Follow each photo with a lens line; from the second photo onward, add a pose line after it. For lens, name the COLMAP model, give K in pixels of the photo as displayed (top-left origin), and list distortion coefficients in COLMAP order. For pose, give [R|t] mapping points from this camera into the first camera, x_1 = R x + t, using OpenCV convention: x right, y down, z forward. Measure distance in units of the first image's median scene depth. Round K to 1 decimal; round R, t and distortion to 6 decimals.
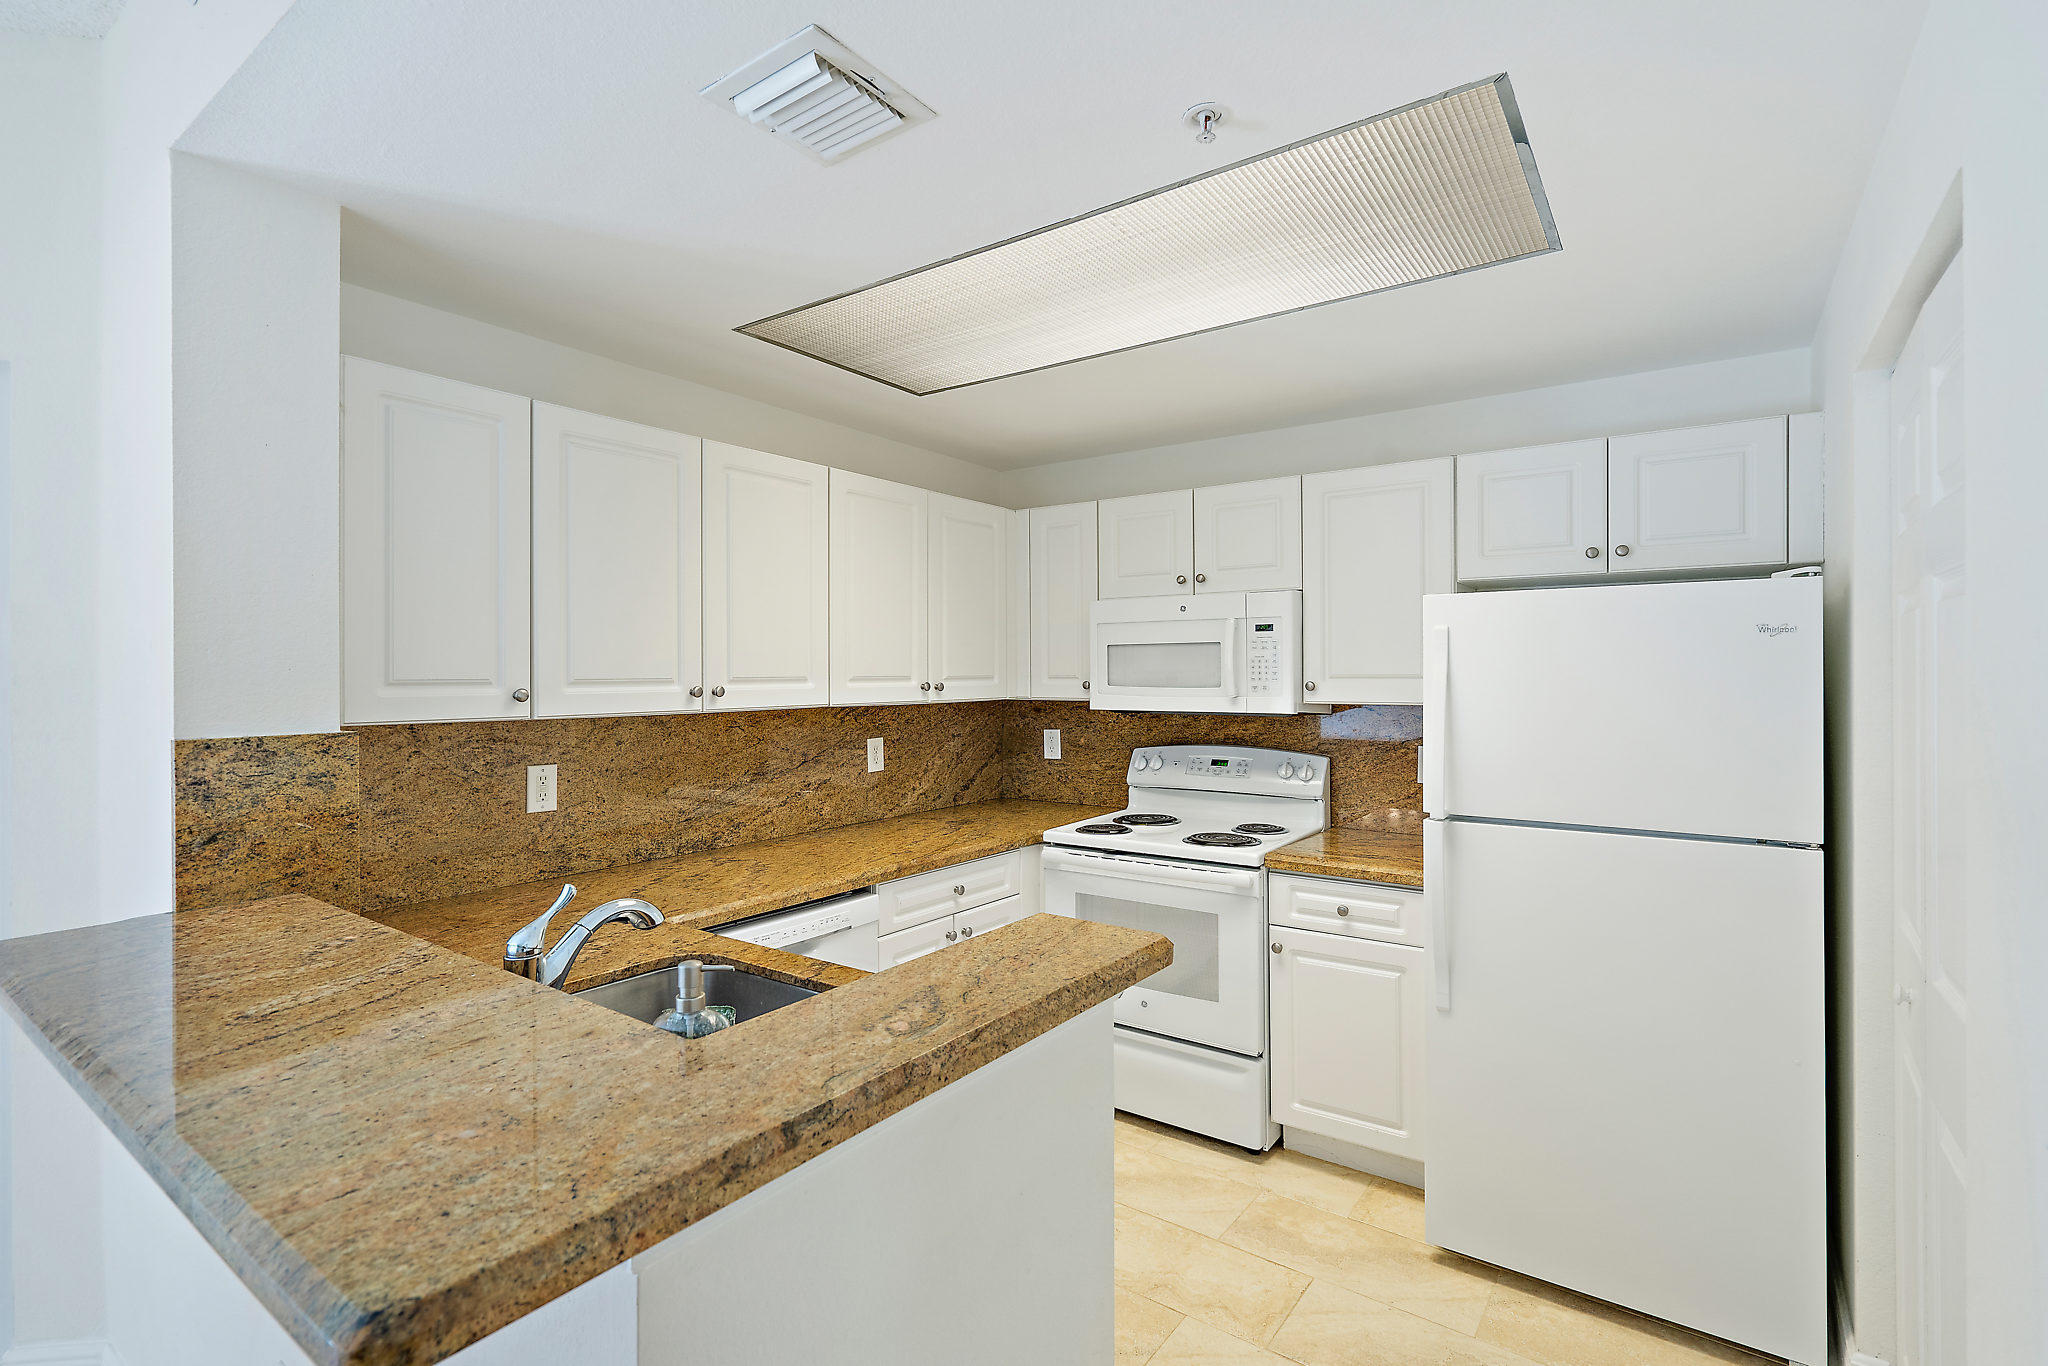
lens RADIAL K [[941.7, 0, 1008.4], [0, 941.7, 678.8], [0, 0, 1]] dist [-0.003322, 0.000934]
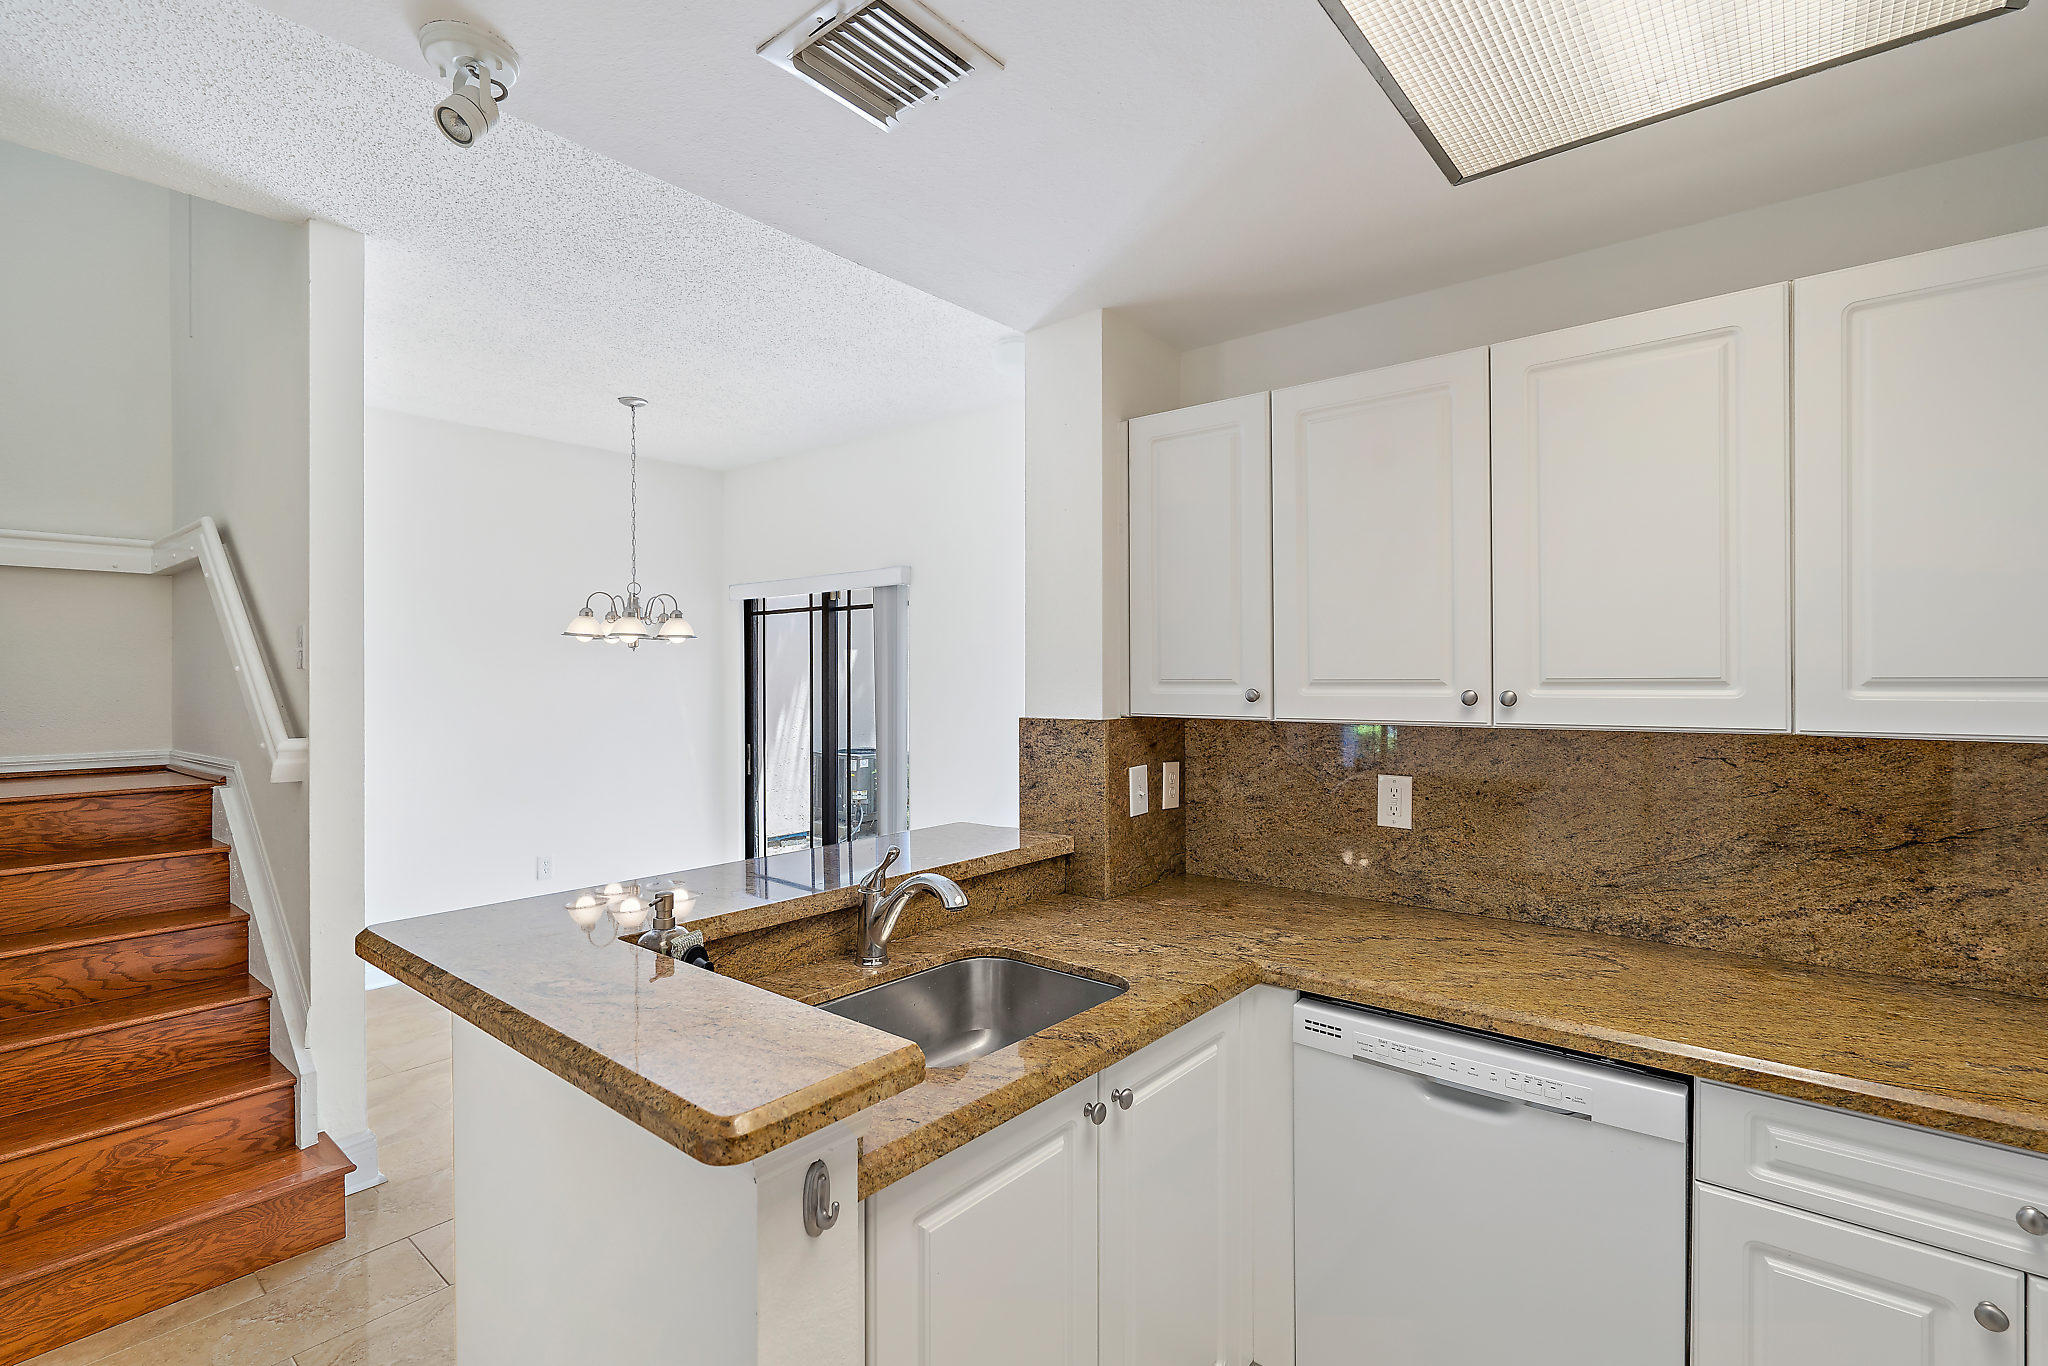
lens RADIAL K [[941.7, 0, 1015.3], [0, 941.7, 677.9], [0, 0, 1]] dist [-0.003322, 0.000934]
pose [[-0.060877, 0.002745, -0.998142, 0.445263], [-0.002360, 0.999993, 0.002894, -0.003189], [0.998142, 0.002532, -0.060870, 0.729342]]
